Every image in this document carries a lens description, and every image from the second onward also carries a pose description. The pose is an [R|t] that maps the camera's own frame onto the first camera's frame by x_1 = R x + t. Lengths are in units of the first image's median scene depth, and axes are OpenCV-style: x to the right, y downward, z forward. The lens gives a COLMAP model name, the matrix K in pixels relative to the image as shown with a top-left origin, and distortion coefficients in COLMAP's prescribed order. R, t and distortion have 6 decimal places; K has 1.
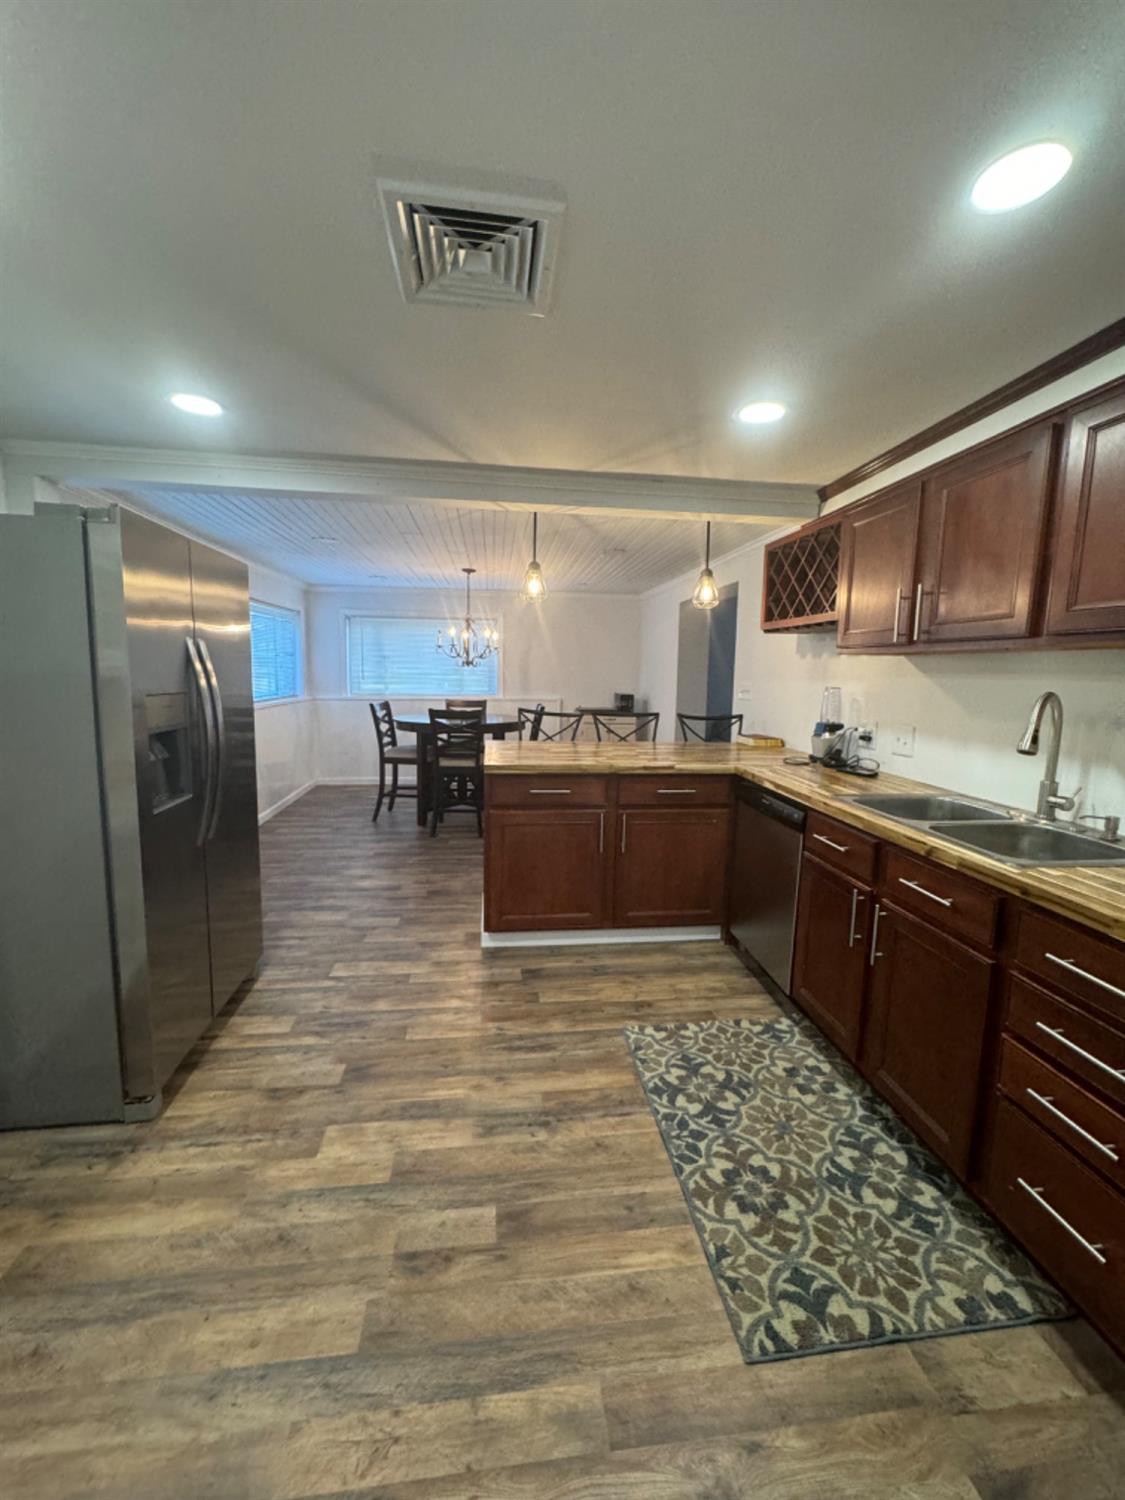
lens RADIAL K [[600.5, 0, 563.8], [0, 600.5, 748.5], [0, 0, 1]] dist [-0.003861, 0.000730]
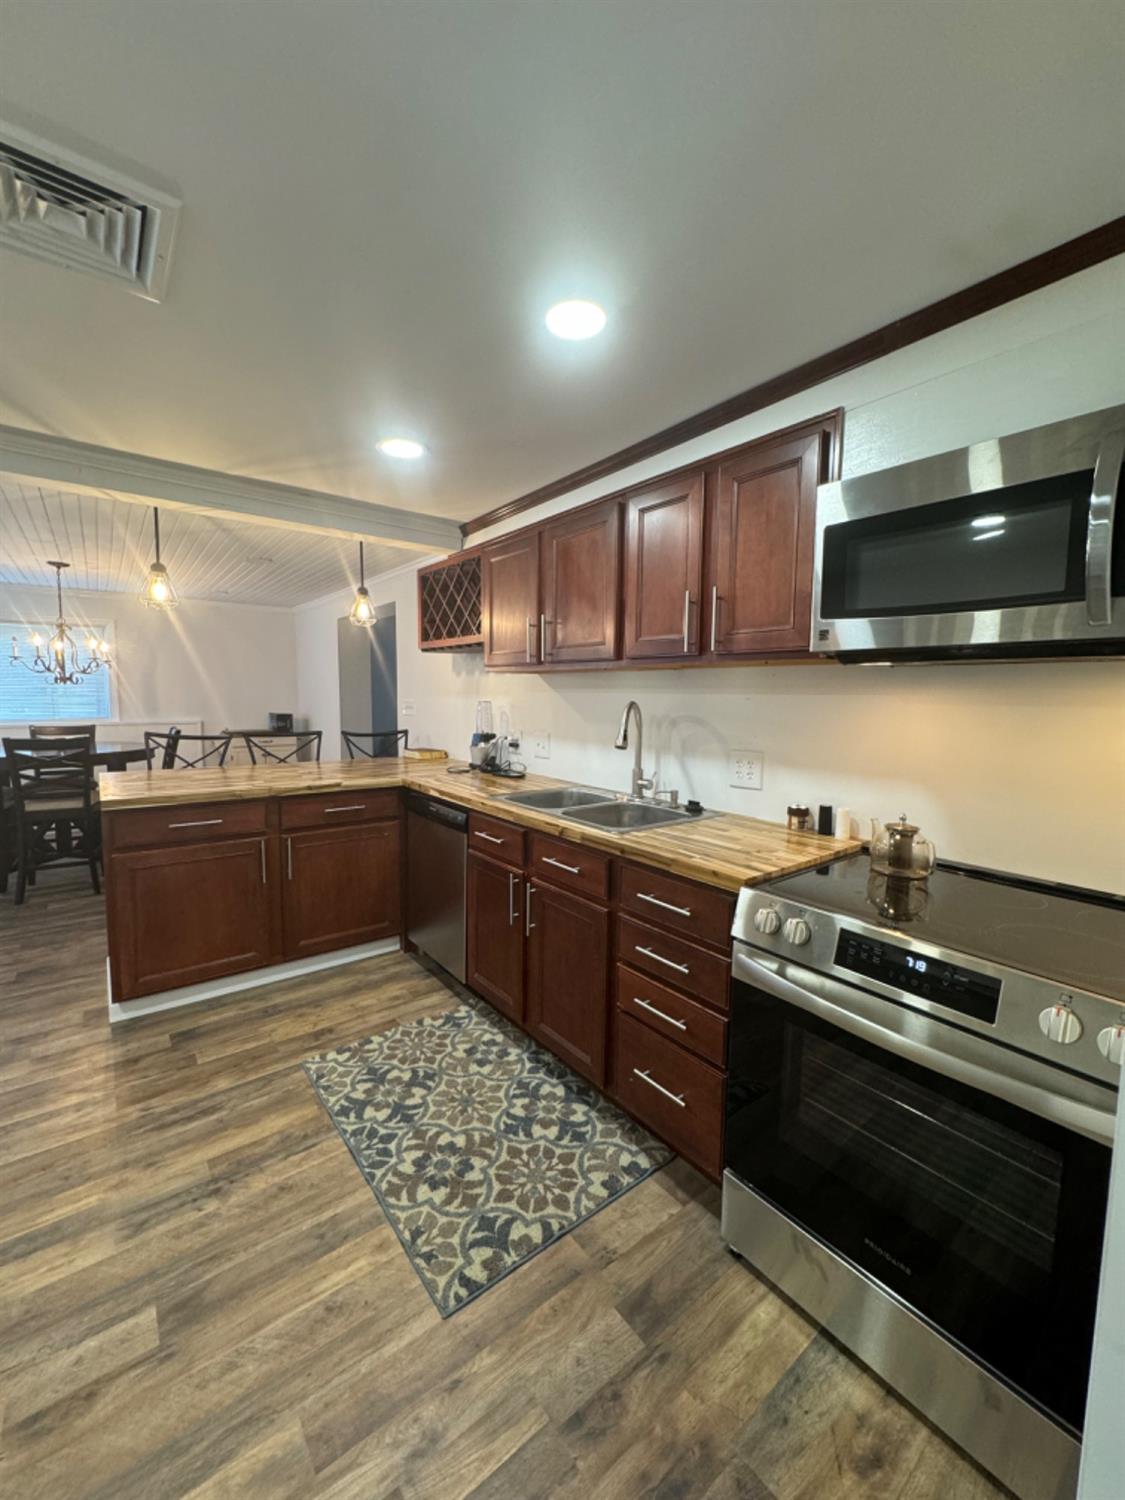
lens RADIAL K [[600.5, 0, 564.9], [0, 600.5, 748.8], [0, 0, 1]] dist [-0.003861, 0.000730]
pose [[0.857048, -0.054278, 0.512369, -0.004741], [0.069514, 0.997525, -0.010604, 0.012650], [-0.510526, 0.044706, 0.858700, -0.055151]]
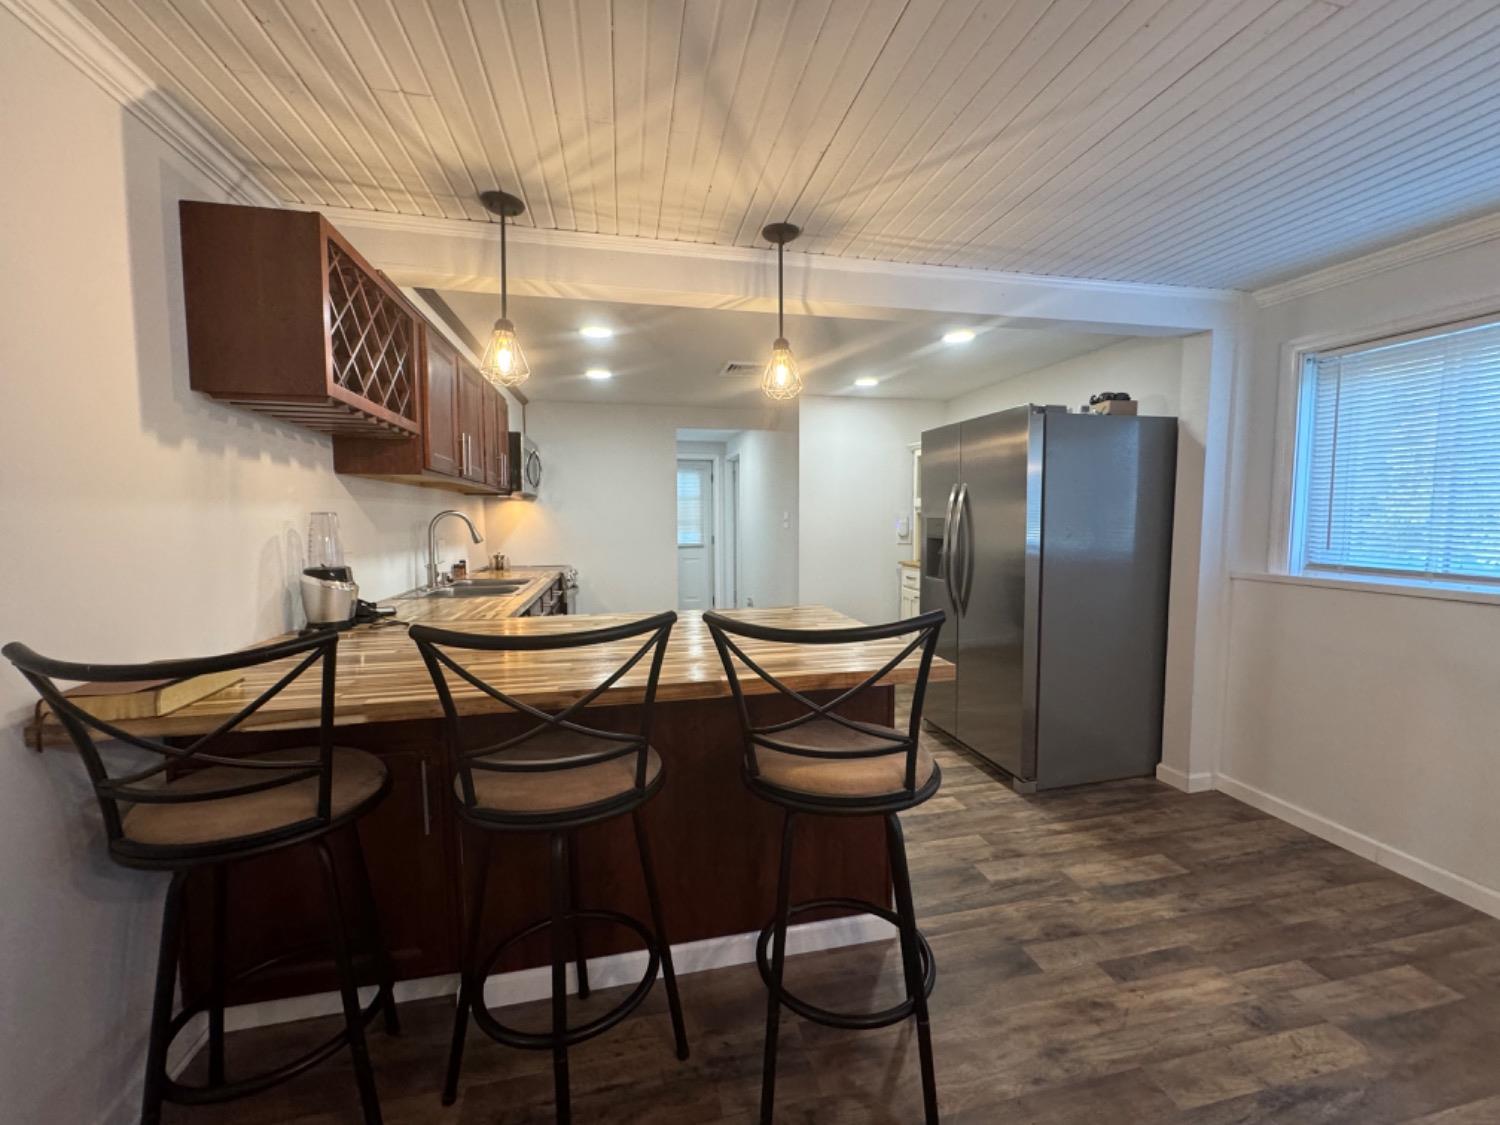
lens RADIAL K [[600.5, 0, 747.2], [0, 600.5, 570.3], [0, 0, 1]] dist [-0.003861, 0.000730]
pose [[-0.995831, -0.002036, -0.091190, 0.072197], [-0.021755, 0.976201, 0.215773, -0.285119], [0.088581, 0.216857, -0.972176, 2.507946]]
